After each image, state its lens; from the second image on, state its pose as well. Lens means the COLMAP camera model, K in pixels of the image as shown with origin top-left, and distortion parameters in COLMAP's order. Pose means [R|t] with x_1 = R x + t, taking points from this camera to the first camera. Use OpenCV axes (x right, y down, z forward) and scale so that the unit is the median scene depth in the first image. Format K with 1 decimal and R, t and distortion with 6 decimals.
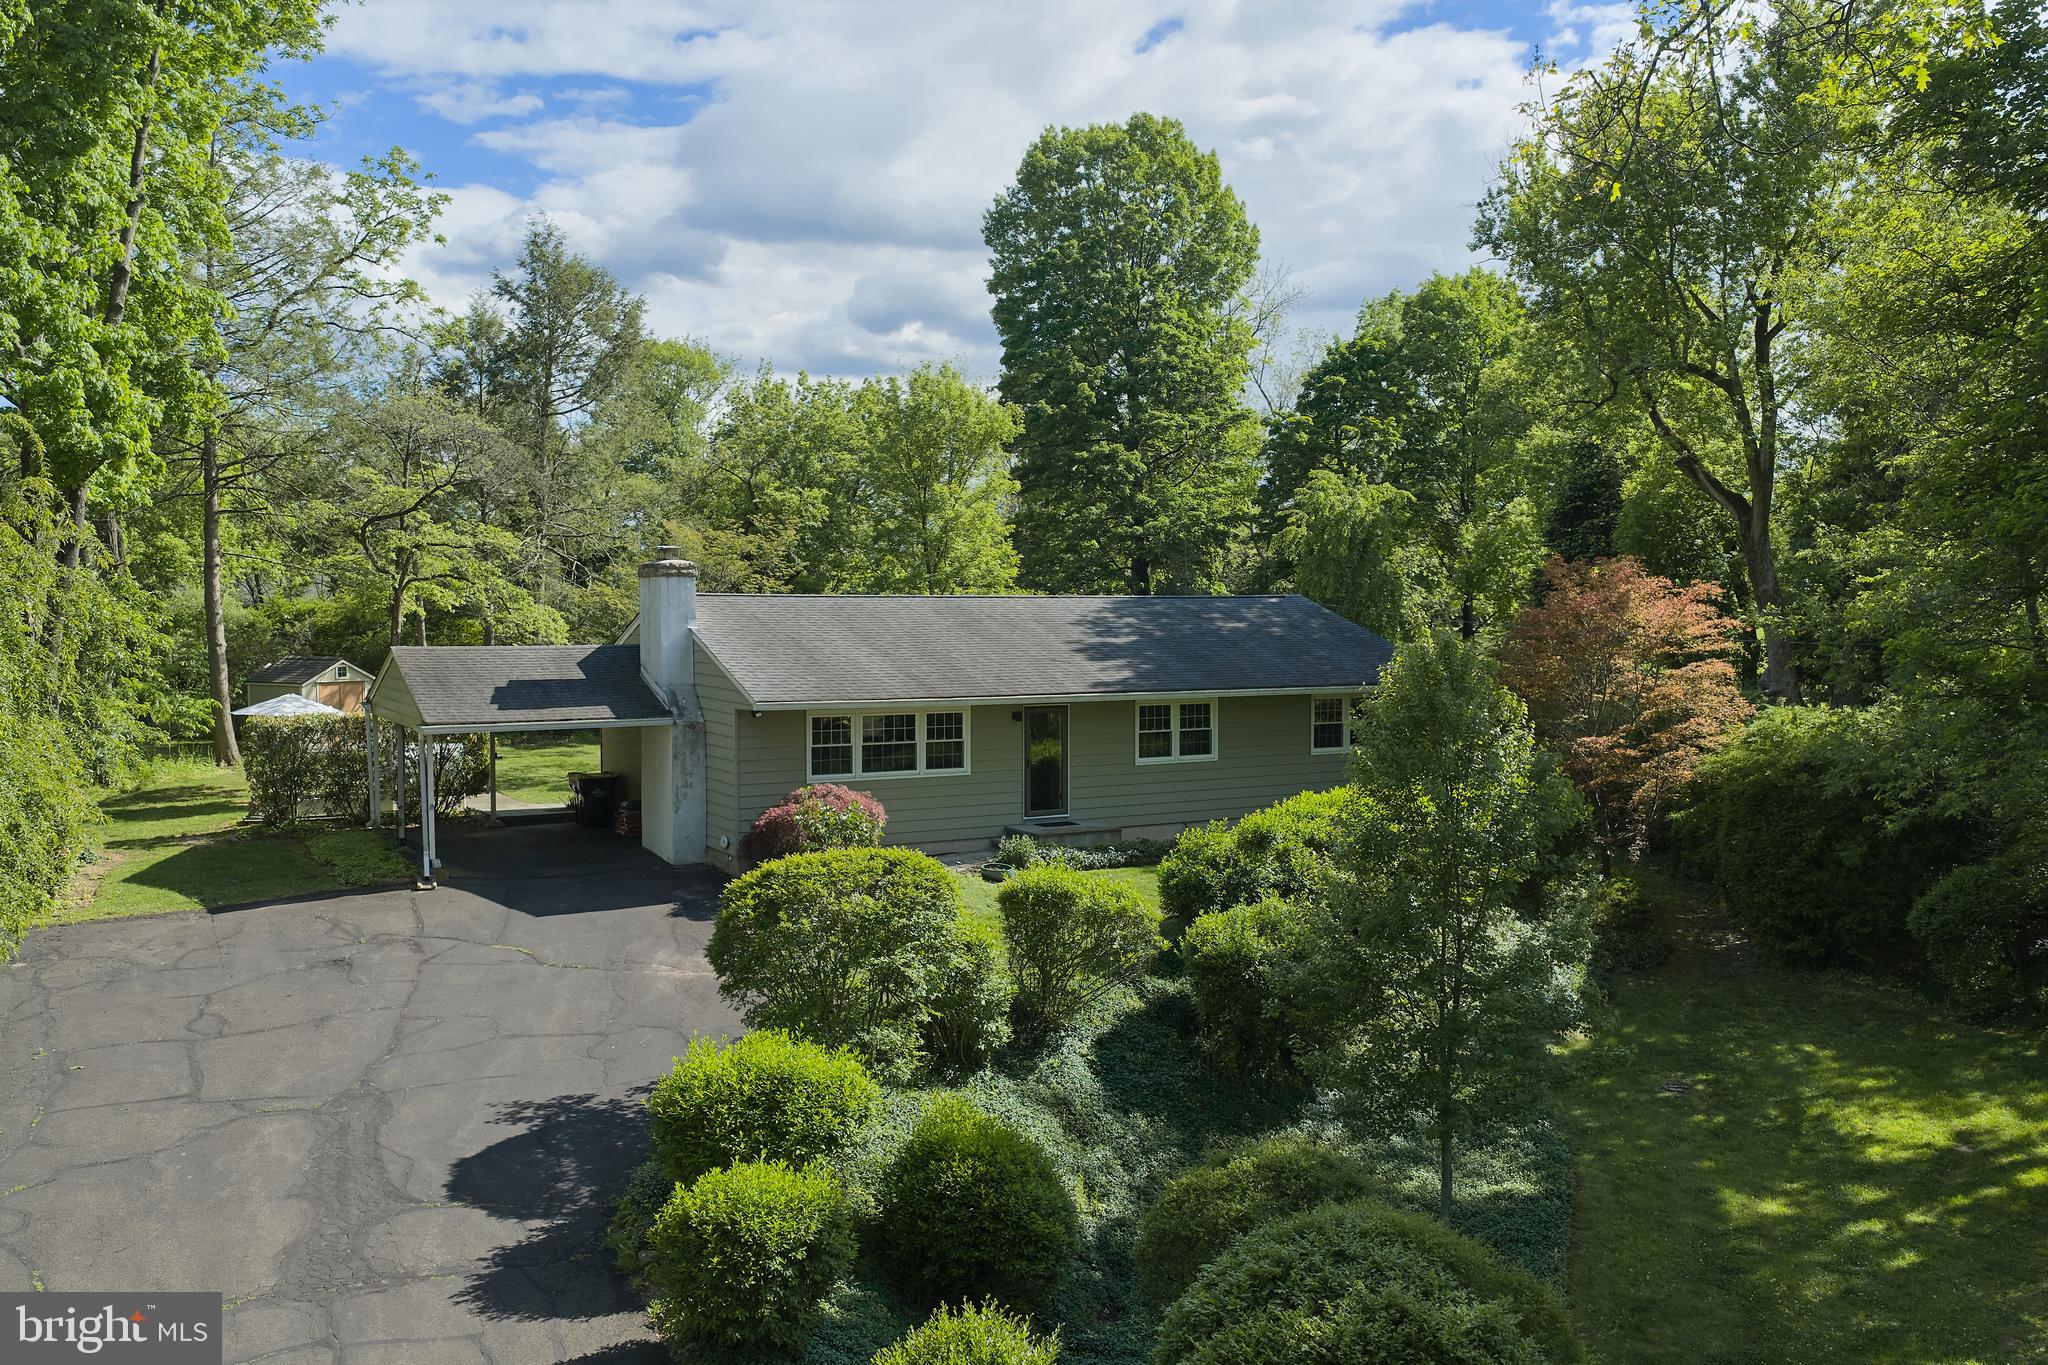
lens RADIAL K [[1654.8, 0, 1024.0], [0, 1654.8, 682.5], [0, 0, 1]] dist [0.038073, -0.000437]
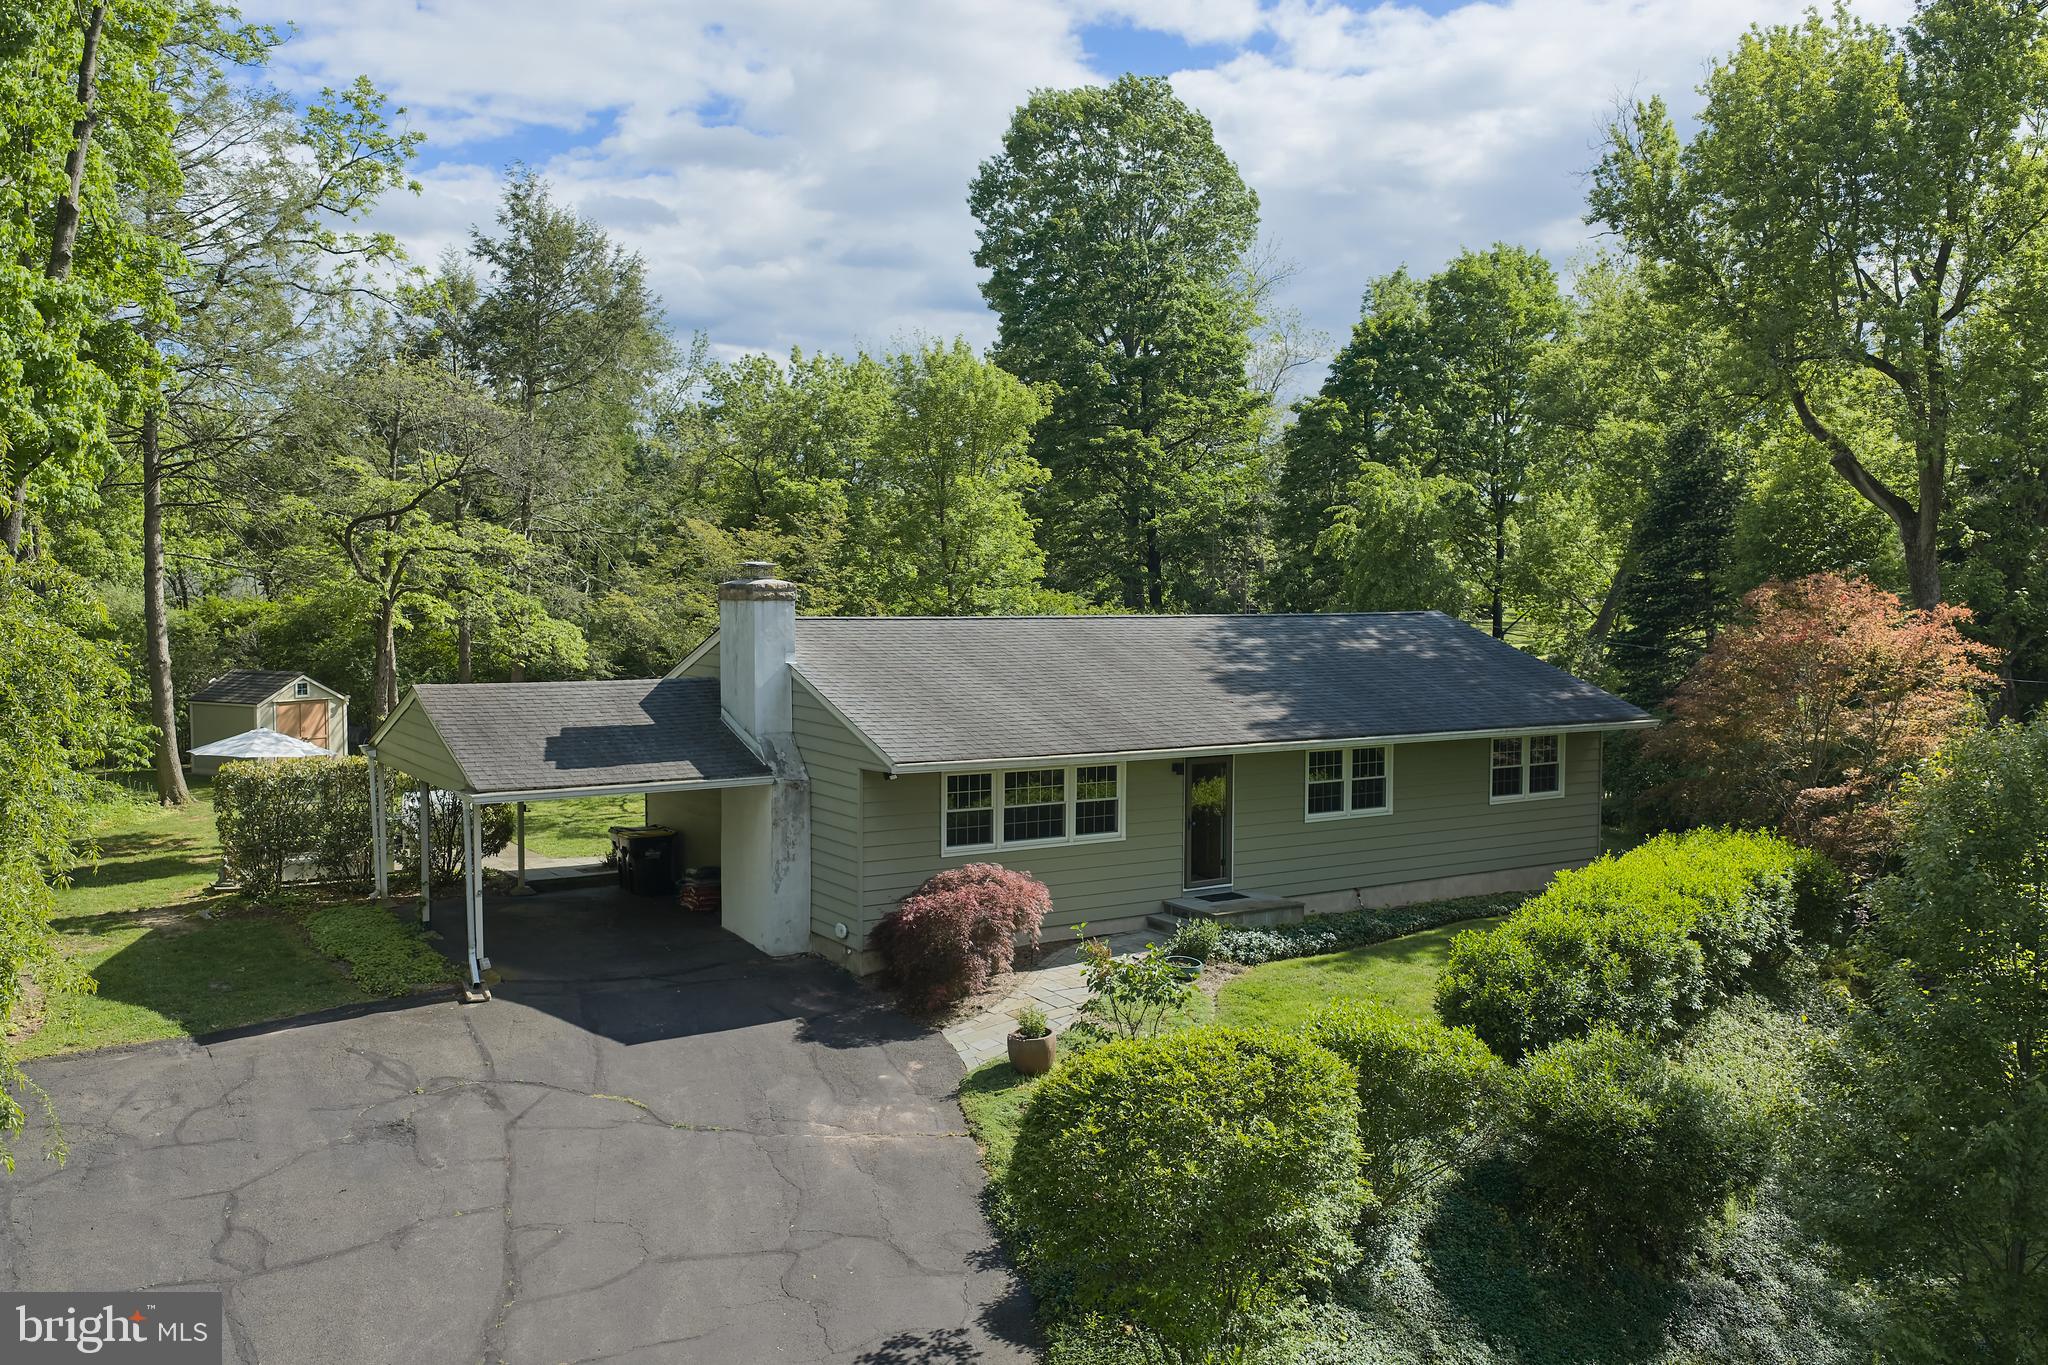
lens RADIAL K [[1644.7, 0, 1022.9], [0, 1644.7, 689.8], [0, 0, 1]] dist [0.030002, -0.000152]
pose [[0.998189, 0.000809, 0.060151, -0.097918], [-0.001944, 0.999821, 0.018821, -0.025609], [-0.060125, -0.018904, 0.998012, 0.134971]]
